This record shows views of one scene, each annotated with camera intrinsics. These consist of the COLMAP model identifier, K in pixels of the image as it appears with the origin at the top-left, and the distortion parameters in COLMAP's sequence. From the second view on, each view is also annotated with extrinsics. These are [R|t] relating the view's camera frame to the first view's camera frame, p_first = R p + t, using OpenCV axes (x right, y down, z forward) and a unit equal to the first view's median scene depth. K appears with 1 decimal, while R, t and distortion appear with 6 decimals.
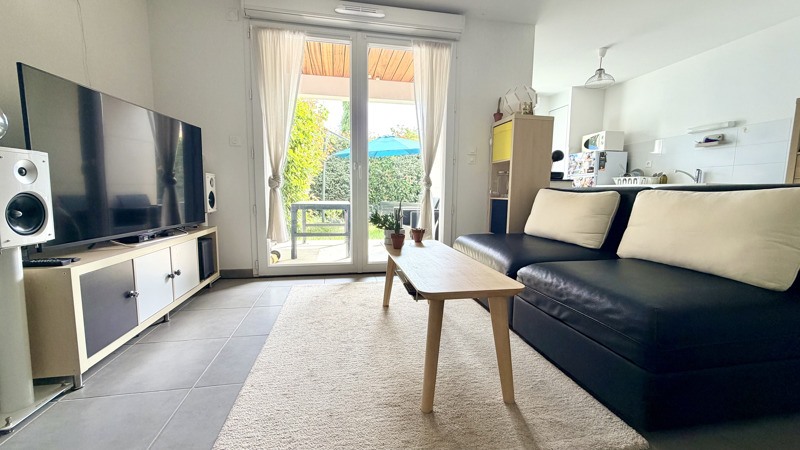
lens RADIAL K [[319.1, 0, 397.8], [0, 319.1, 224.6], [0, 0, 1]] dist [0.000904, 0.000116]
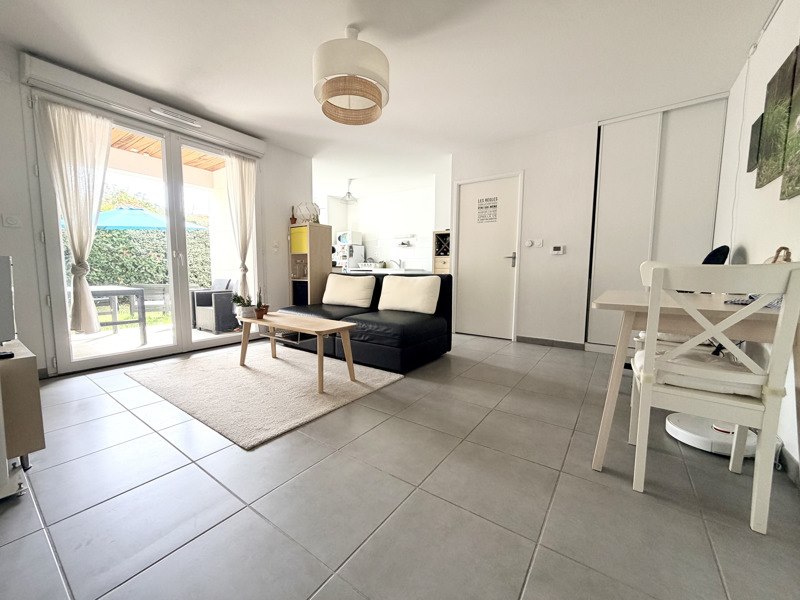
lens RADIAL K [[318.6, 0, 396.8], [0, 318.6, 300.0], [0, 0, 1]] dist [-0.001305, 0.000073]
pose [[0.723327, -0.069603, 0.686988, -0.353418], [0.071650, 0.997102, 0.025582, -0.001168], [-0.686778, 0.030719, 0.726218, -0.306375]]
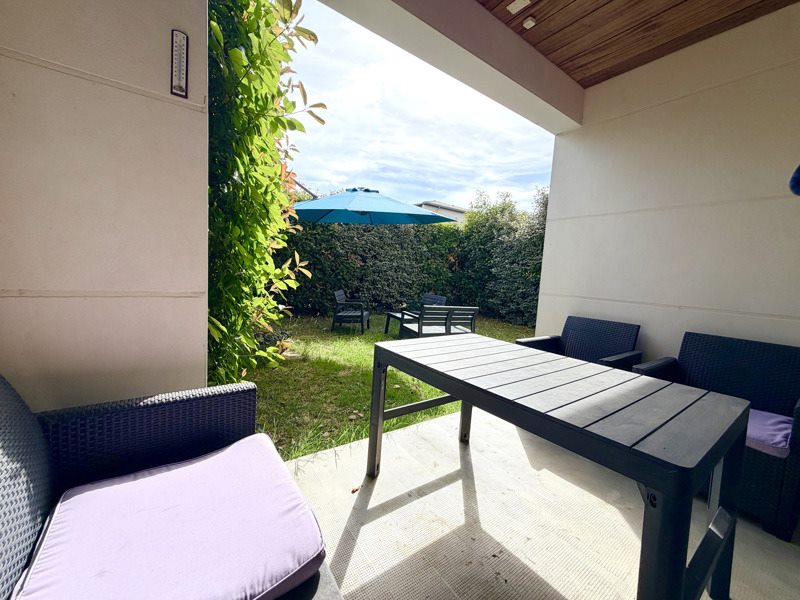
lens RADIAL K [[318.6, 0, 396.8], [0, 318.6, 300.0], [0, 0, 1]] dist [-0.001305, 0.000073]
pose [[0.906947, 0.001815, 0.421241, -0.655010], [0.000863, 0.999981, -0.006167, -0.195260], [-0.421244, 0.005957, 0.906928, 1.276407]]
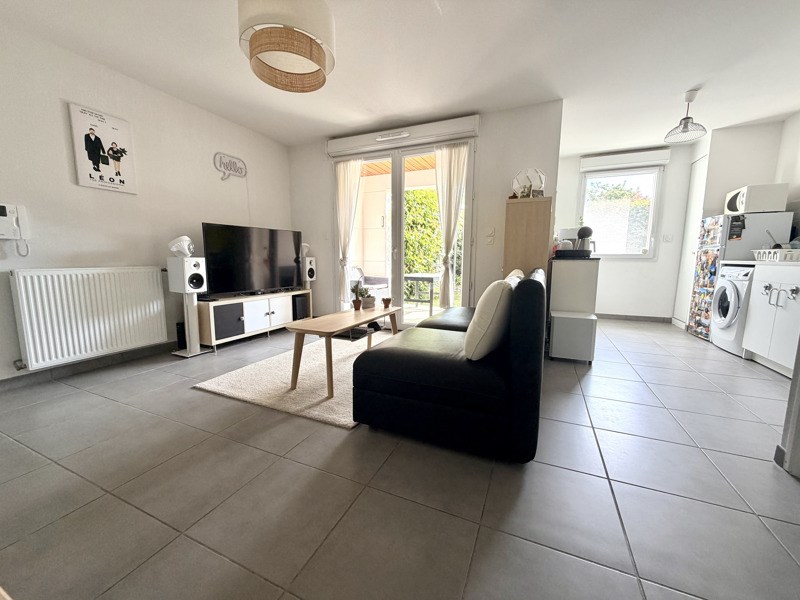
lens RADIAL K [[318.6, 0, 396.8], [0, 318.6, 300.0], [0, 0, 1]] dist [-0.001305, 0.000073]
pose [[0.820039, 0.068210, -0.568228, 0.675617], [-0.054686, 0.997668, 0.040839, -0.029123], [0.569688, -0.002415, 0.821857, -0.095874]]
